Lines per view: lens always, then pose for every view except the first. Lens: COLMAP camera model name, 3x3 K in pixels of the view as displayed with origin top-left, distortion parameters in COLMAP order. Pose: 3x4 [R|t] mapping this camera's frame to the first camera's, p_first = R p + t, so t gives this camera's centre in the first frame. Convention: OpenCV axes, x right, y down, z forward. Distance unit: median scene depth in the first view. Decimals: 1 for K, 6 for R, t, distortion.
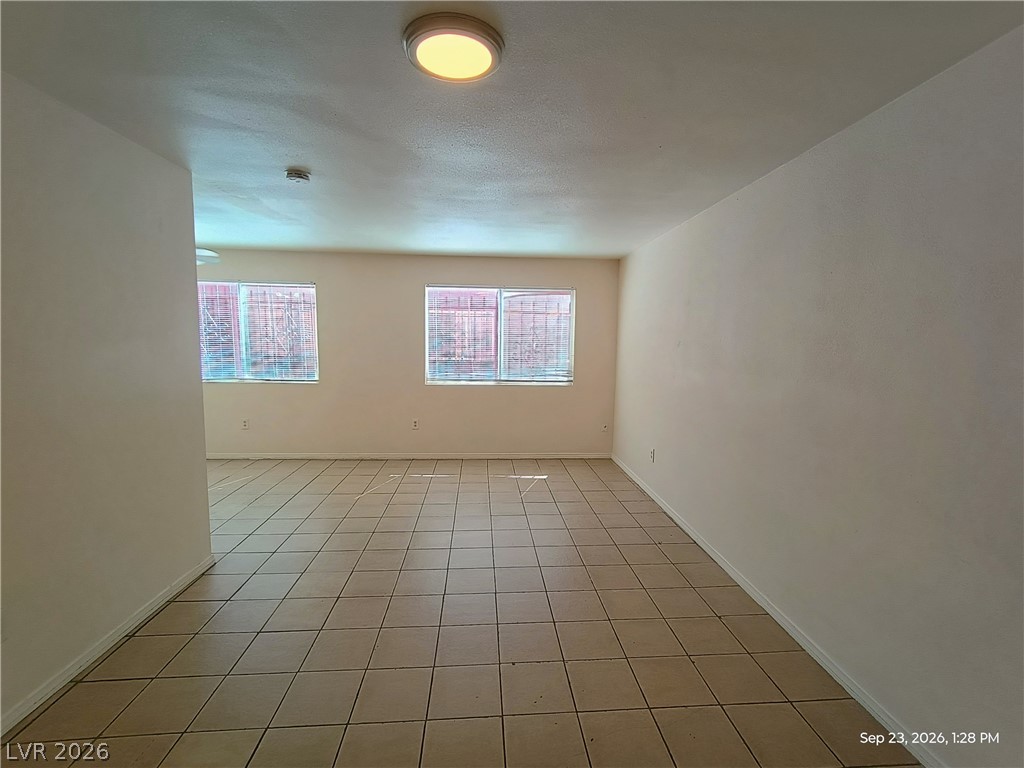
lens RADIAL K [[464.5, 0, 519.9], [0, 464.5, 382.0], [0, 0, 1]] dist [0.000825, -0.000134]
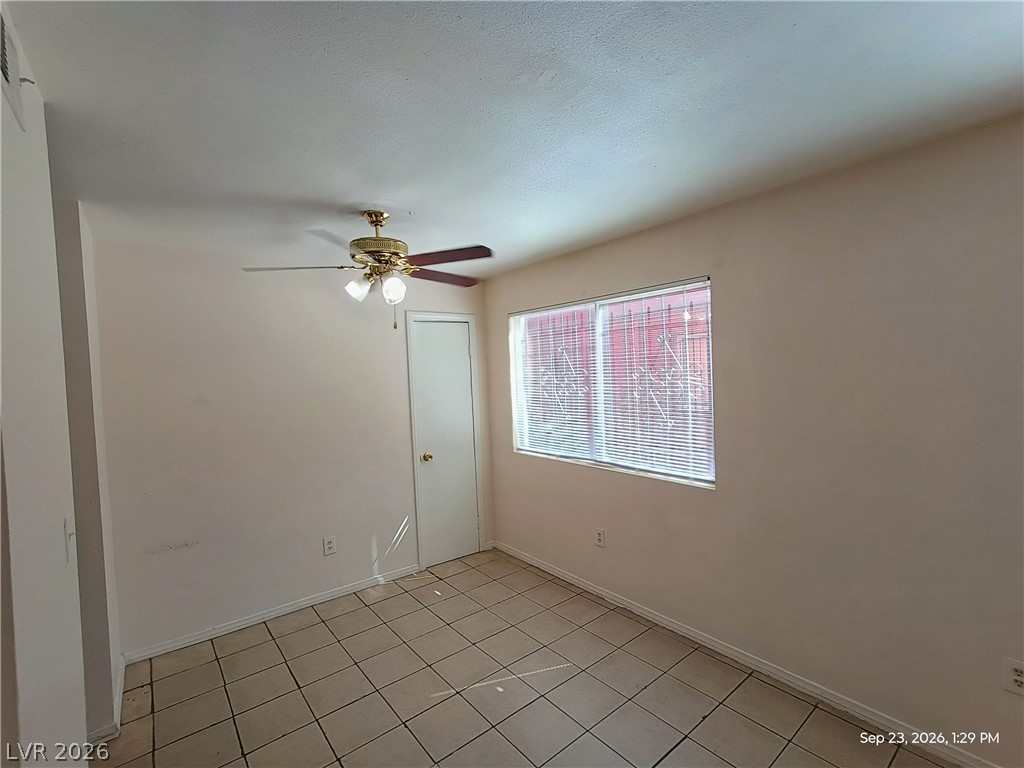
lens RADIAL K [[464.5, 0, 519.9], [0, 464.5, 382.0], [0, 0, 1]] dist [0.000825, -0.000134]
pose [[0.564036, -0.019404, -0.825522, -0.153165], [-0.033401, 0.998370, -0.046287, -0.075432], [0.825074, 0.053681, 0.562469, 0.558180]]
